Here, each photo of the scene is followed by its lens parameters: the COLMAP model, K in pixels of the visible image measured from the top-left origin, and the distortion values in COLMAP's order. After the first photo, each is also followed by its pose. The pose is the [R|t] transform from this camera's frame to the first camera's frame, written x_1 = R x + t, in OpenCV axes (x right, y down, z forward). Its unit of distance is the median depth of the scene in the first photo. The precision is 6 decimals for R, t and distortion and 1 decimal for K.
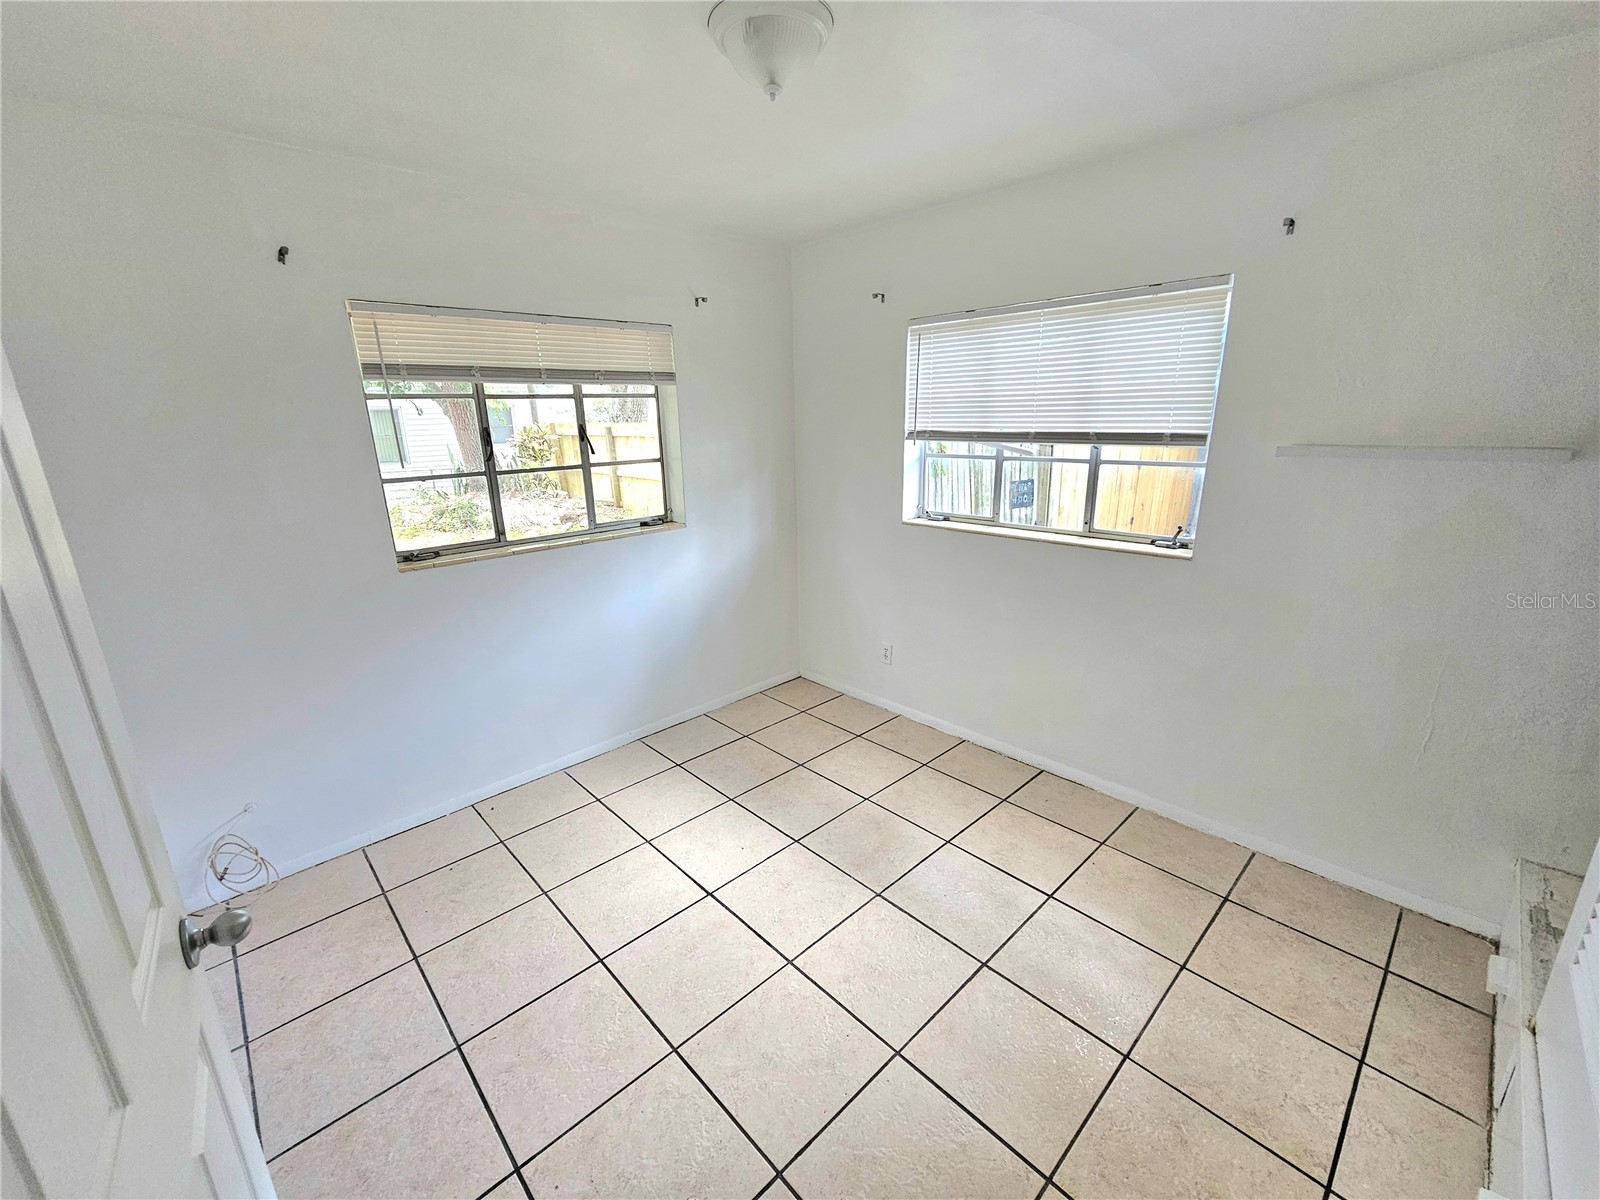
lens RADIAL K [[657.5, 0, 797.4], [0, 657.5, 607.1], [0, 0, 1]] dist [-0.004806, -0.000694]
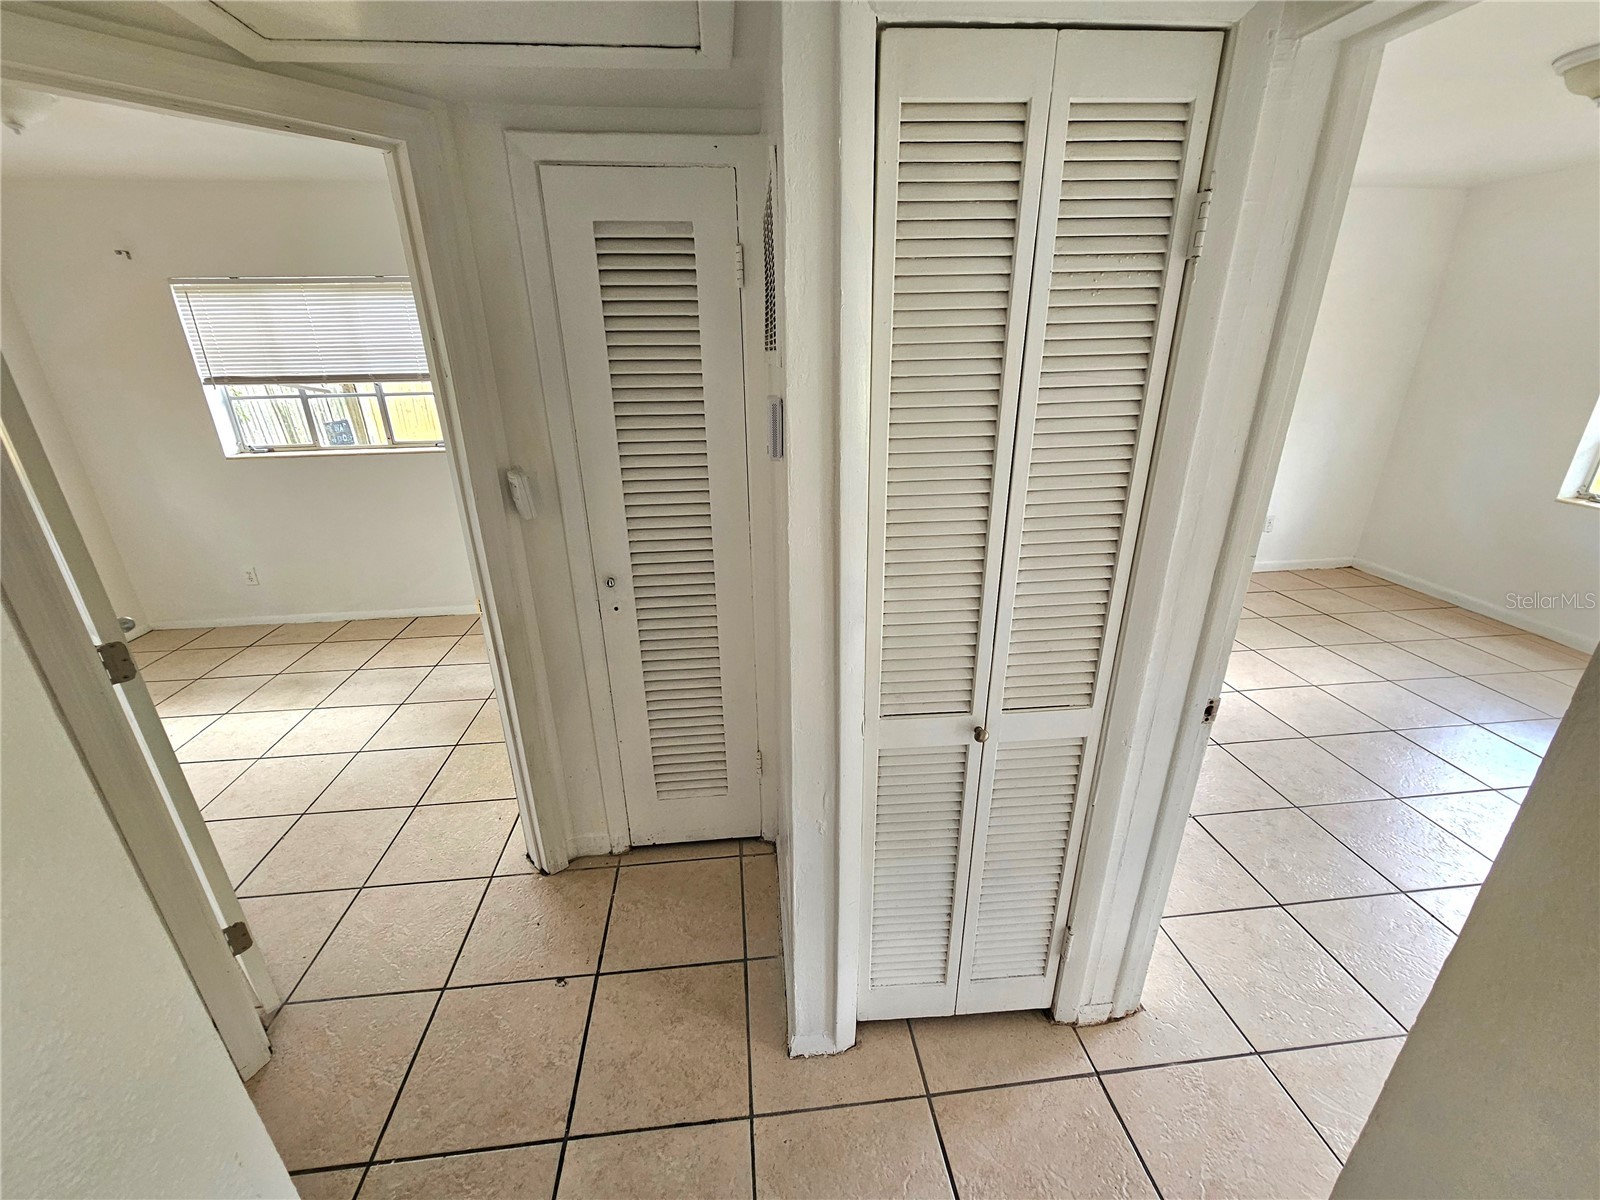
lens RADIAL K [[657.5, 0, 797.4], [0, 657.5, 607.1], [0, 0, 1]] dist [-0.004806, -0.000694]
pose [[0.609052, -0.284874, 0.740204, -0.159486], [0.226025, 0.956912, 0.182299, 0.142413], [-0.760242, 0.056276, 0.647198, -0.508336]]
